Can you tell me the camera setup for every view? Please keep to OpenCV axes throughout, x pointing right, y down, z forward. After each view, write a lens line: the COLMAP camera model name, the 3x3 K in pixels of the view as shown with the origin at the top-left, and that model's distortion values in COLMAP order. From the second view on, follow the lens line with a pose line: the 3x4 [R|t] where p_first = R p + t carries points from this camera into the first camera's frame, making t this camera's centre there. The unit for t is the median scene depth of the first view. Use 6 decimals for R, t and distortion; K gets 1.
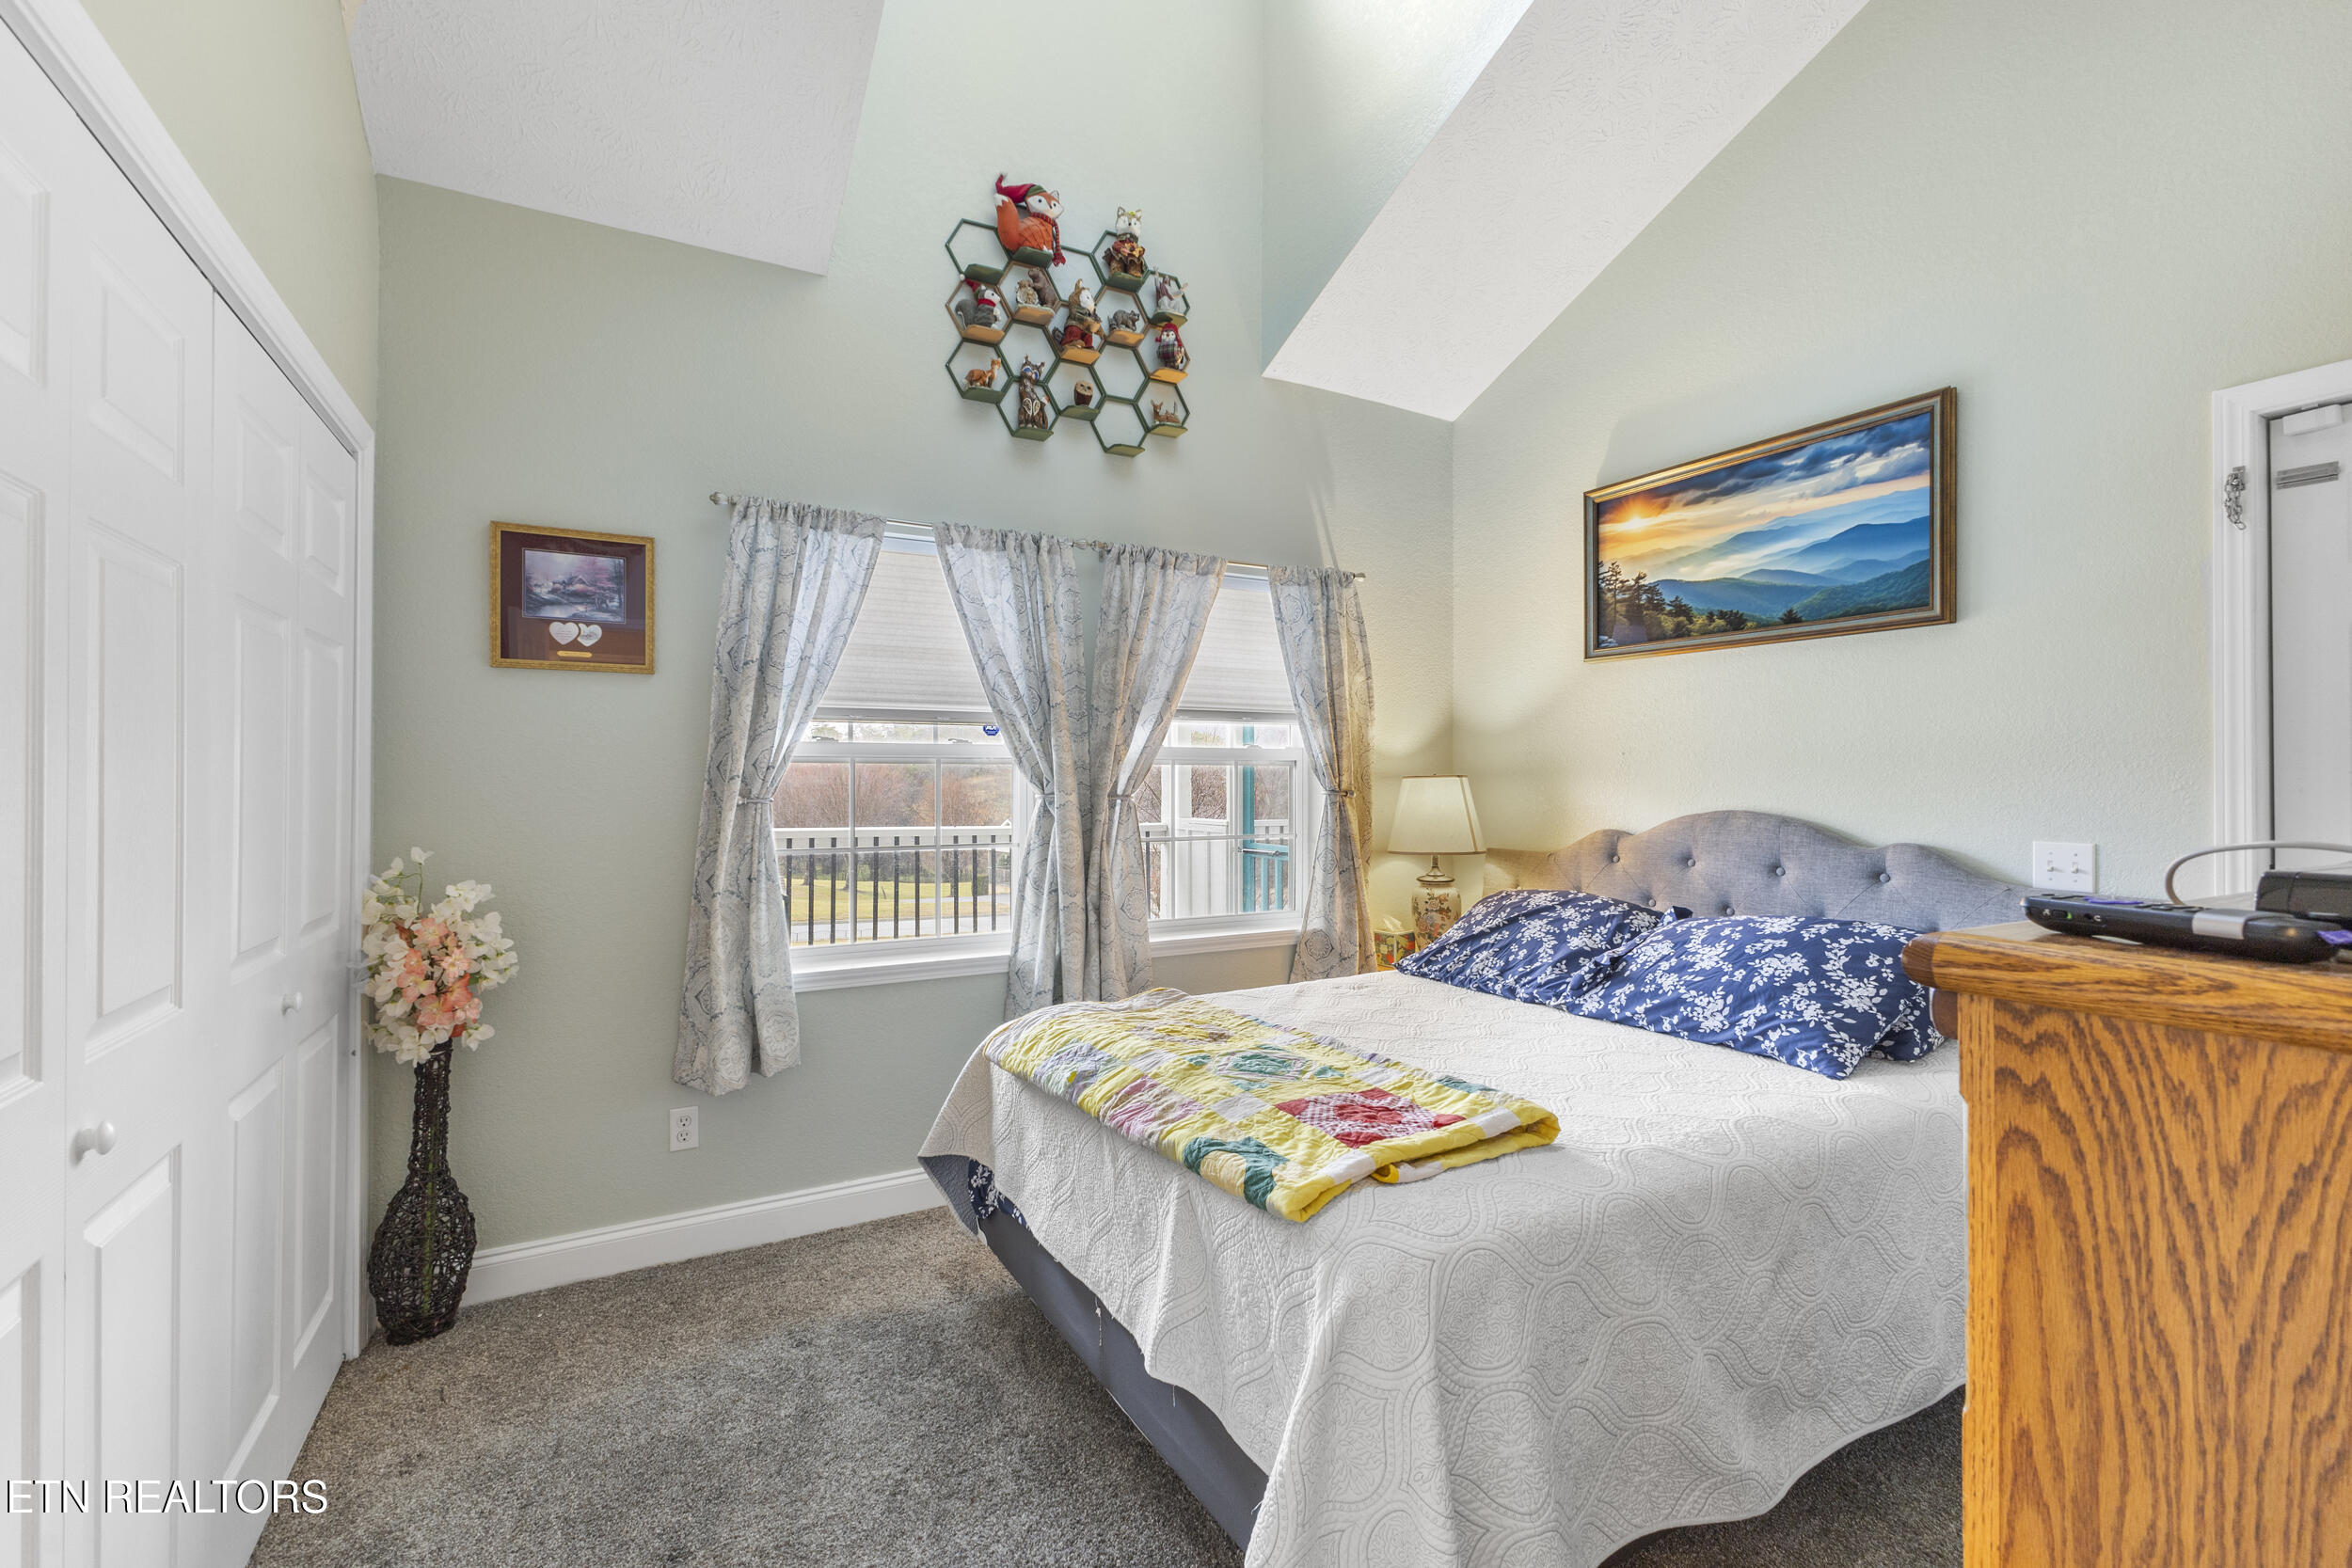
lens RADIAL K [[1038.6, 0, 1180.9], [0, 1038.6, 779.6], [0, 0, 1]] dist [0.013736, -0.005082]
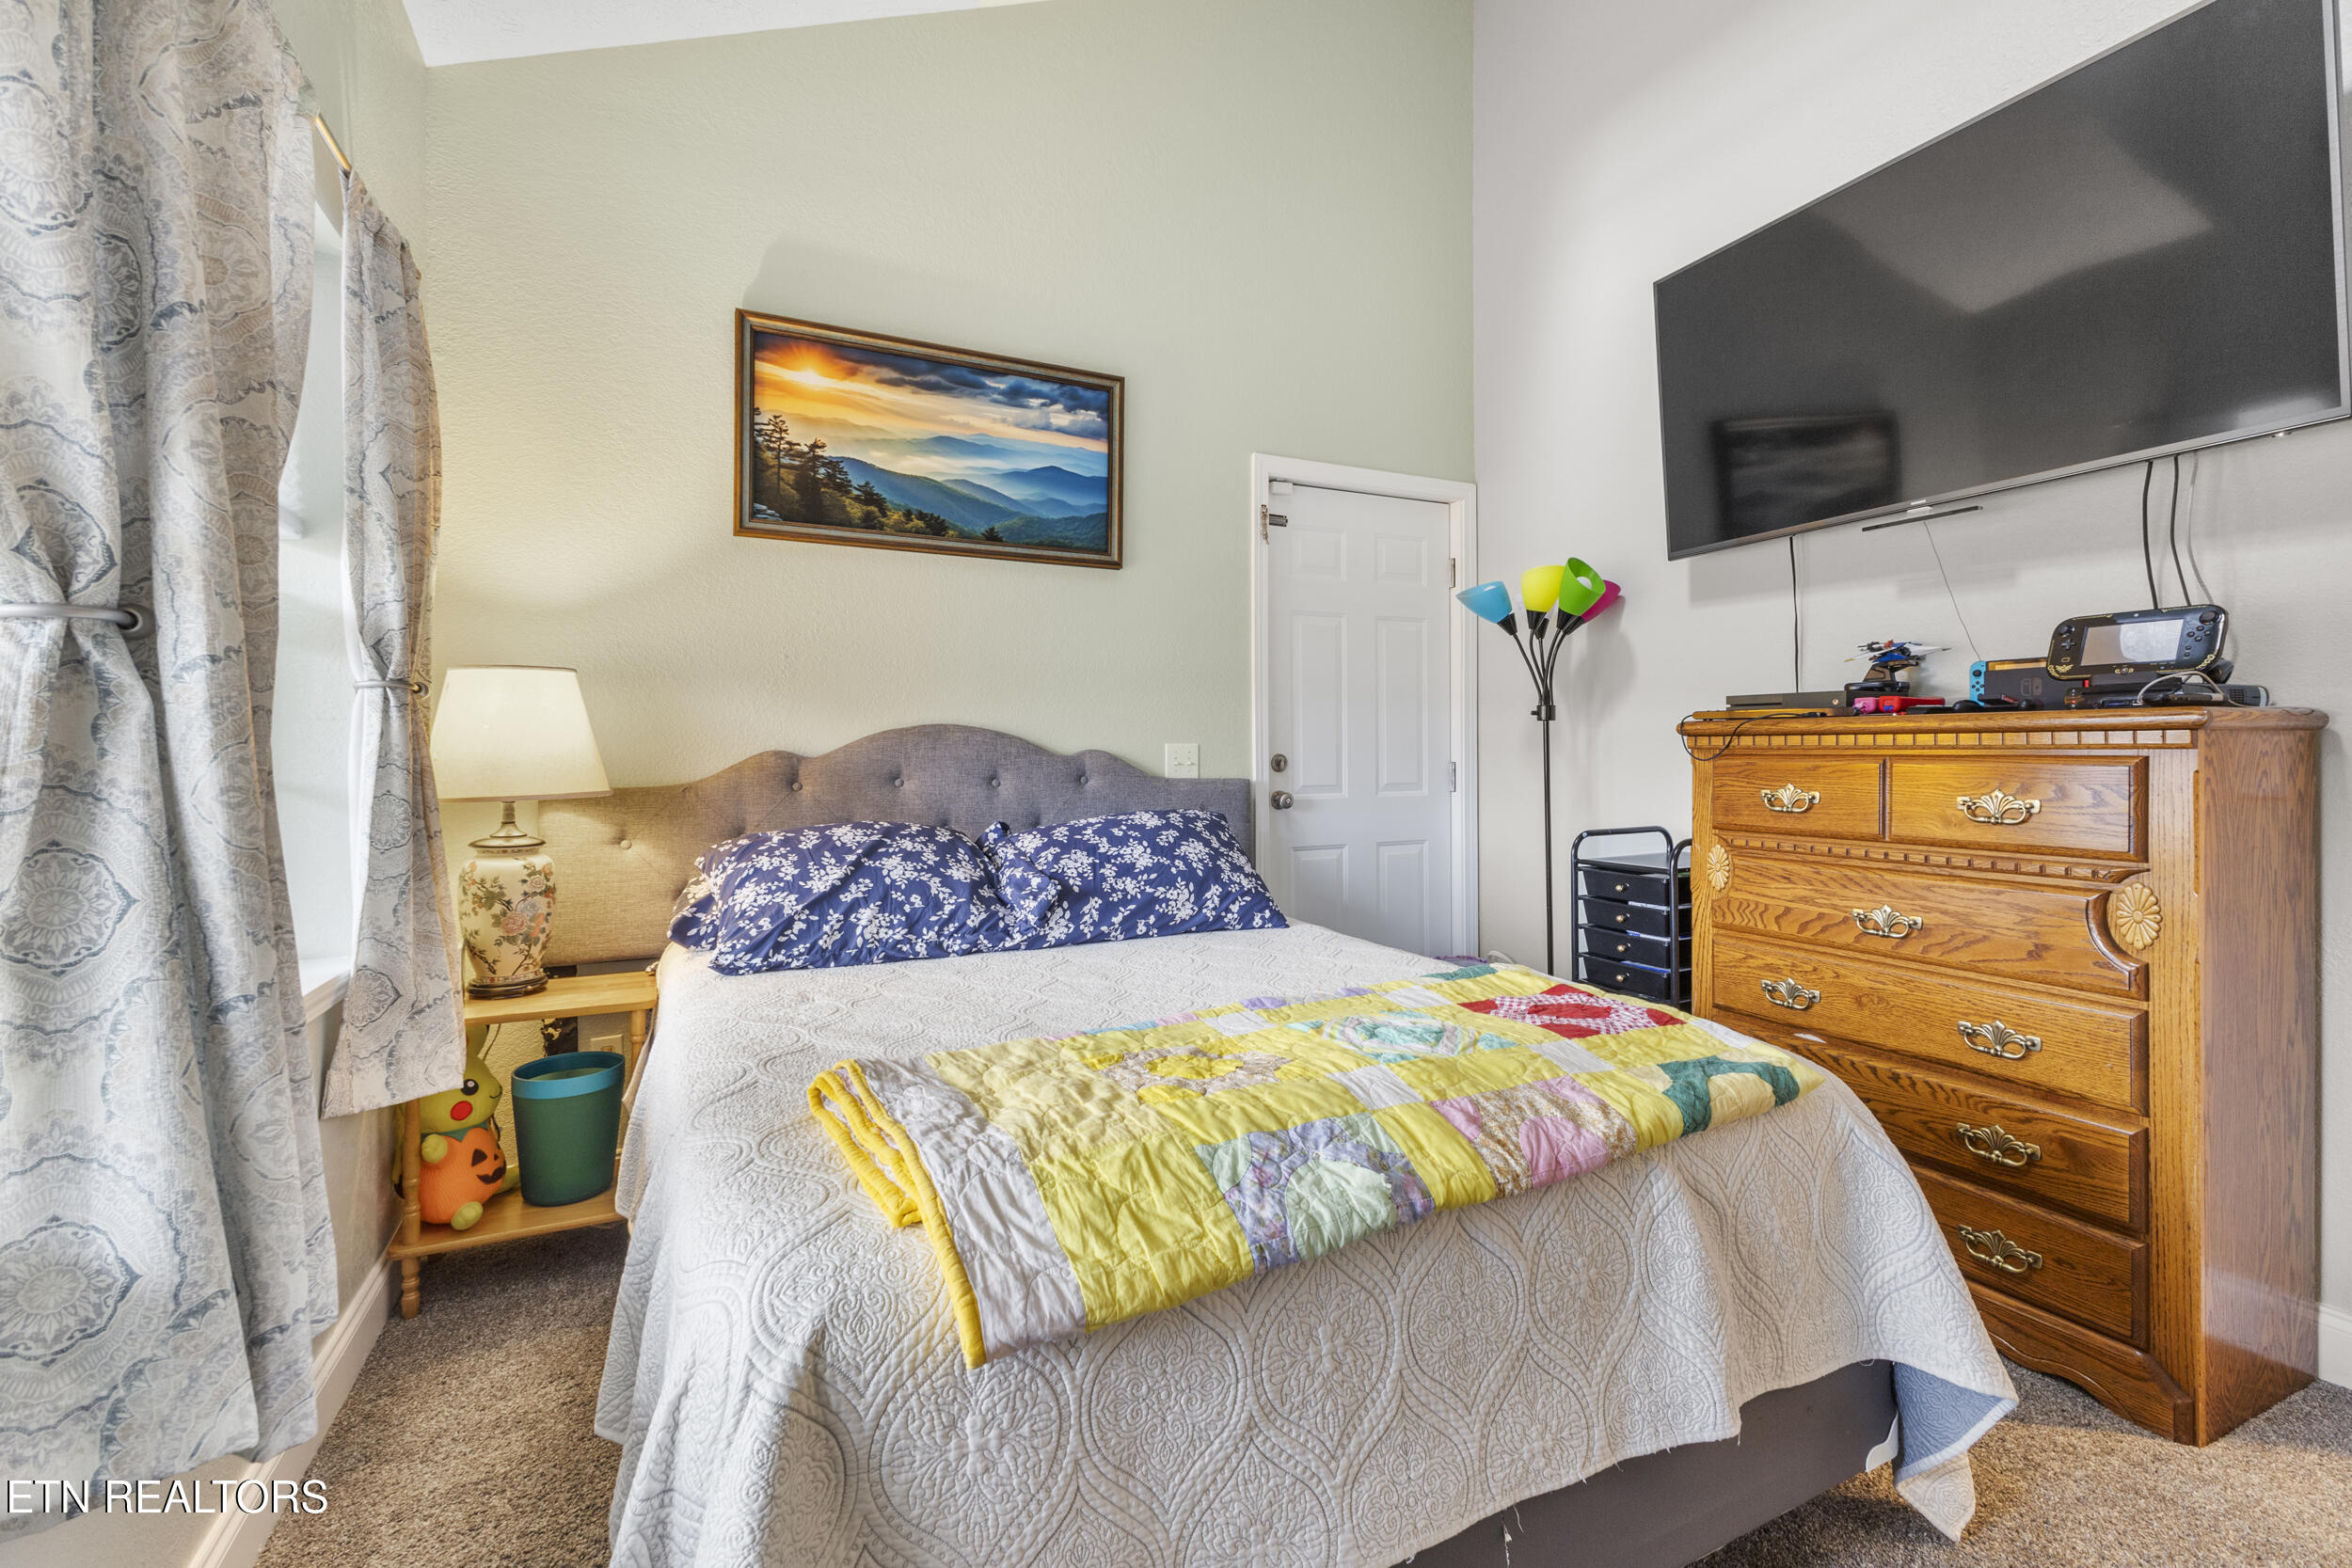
lens RADIAL K [[1038.6, 0, 1219.3], [0, 1038.6, 748.9], [0, 0, 1]] dist [0.013736, -0.005082]
pose [[0.044329, -0.002592, 0.999014, -0.438501], [0.000504, 0.999997, 0.002572, 0.053467], [-0.999017, 0.000390, 0.044330, 0.749879]]
